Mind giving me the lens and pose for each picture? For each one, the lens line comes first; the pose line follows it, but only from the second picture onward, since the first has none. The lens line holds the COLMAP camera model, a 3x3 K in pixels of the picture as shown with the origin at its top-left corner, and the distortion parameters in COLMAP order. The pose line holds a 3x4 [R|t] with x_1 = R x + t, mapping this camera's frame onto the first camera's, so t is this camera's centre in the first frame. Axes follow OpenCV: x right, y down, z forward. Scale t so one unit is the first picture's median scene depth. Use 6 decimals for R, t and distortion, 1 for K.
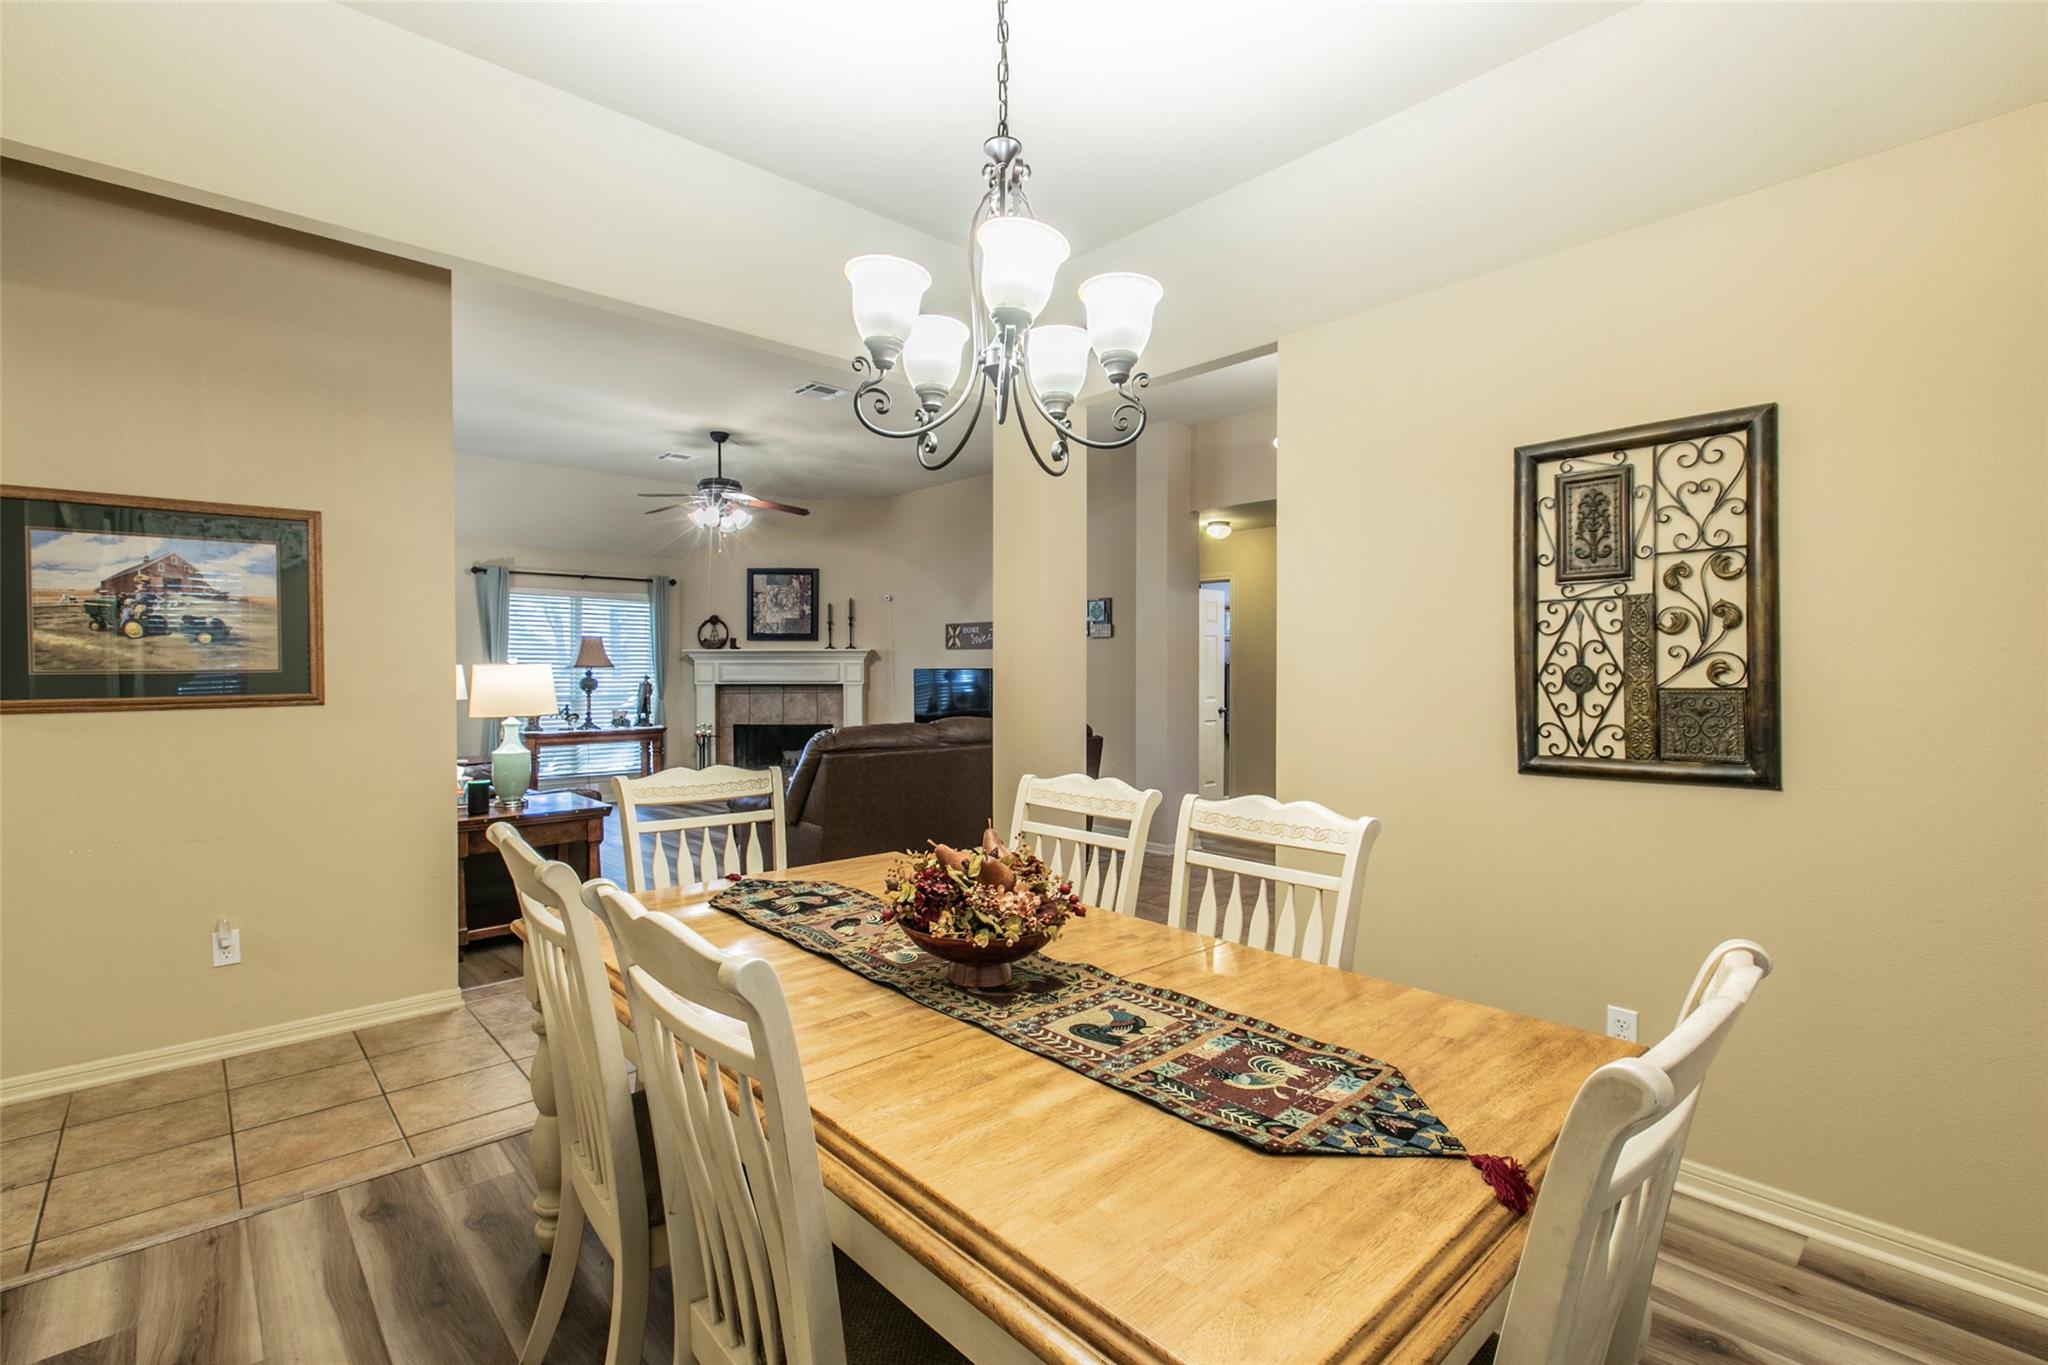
lens RADIAL K [[922.2, 0, 996.9], [0, 922.2, 680.2], [0, 0, 1]] dist [0.002793, -0.001121]
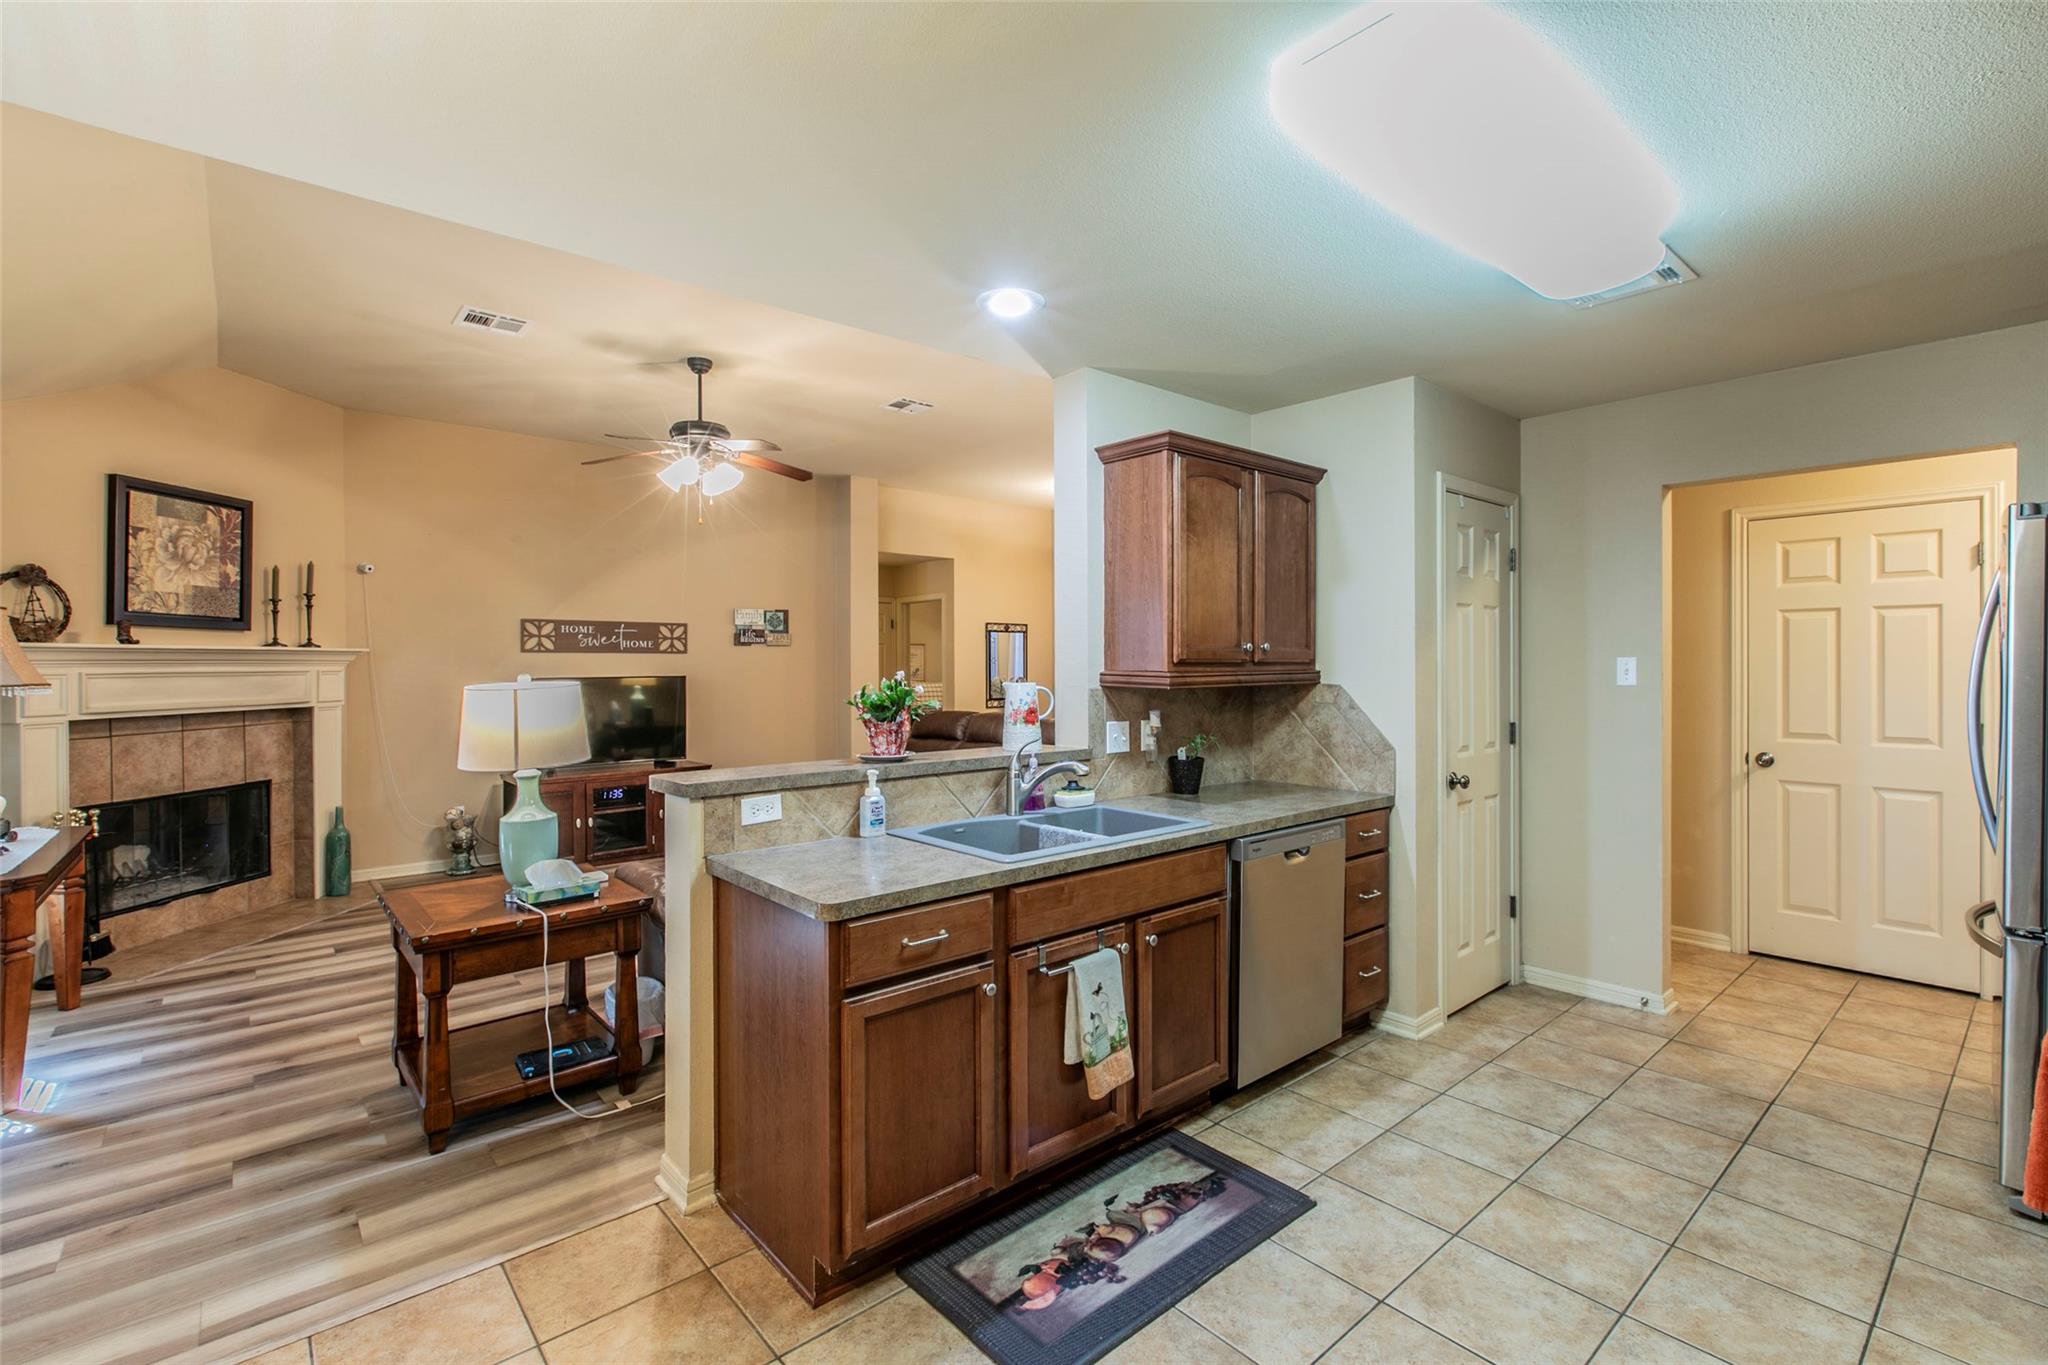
lens RADIAL K [[922.2, 0, 996.6], [0, 922.2, 664.2], [0, 0, 1]] dist [0.002793, -0.001121]
pose [[0.020414, -0.002691, 0.999788, -0.751582], [0.016143, 0.999867, 0.002361, -0.017270], [-0.999661, 0.016092, 0.020455, 0.548795]]
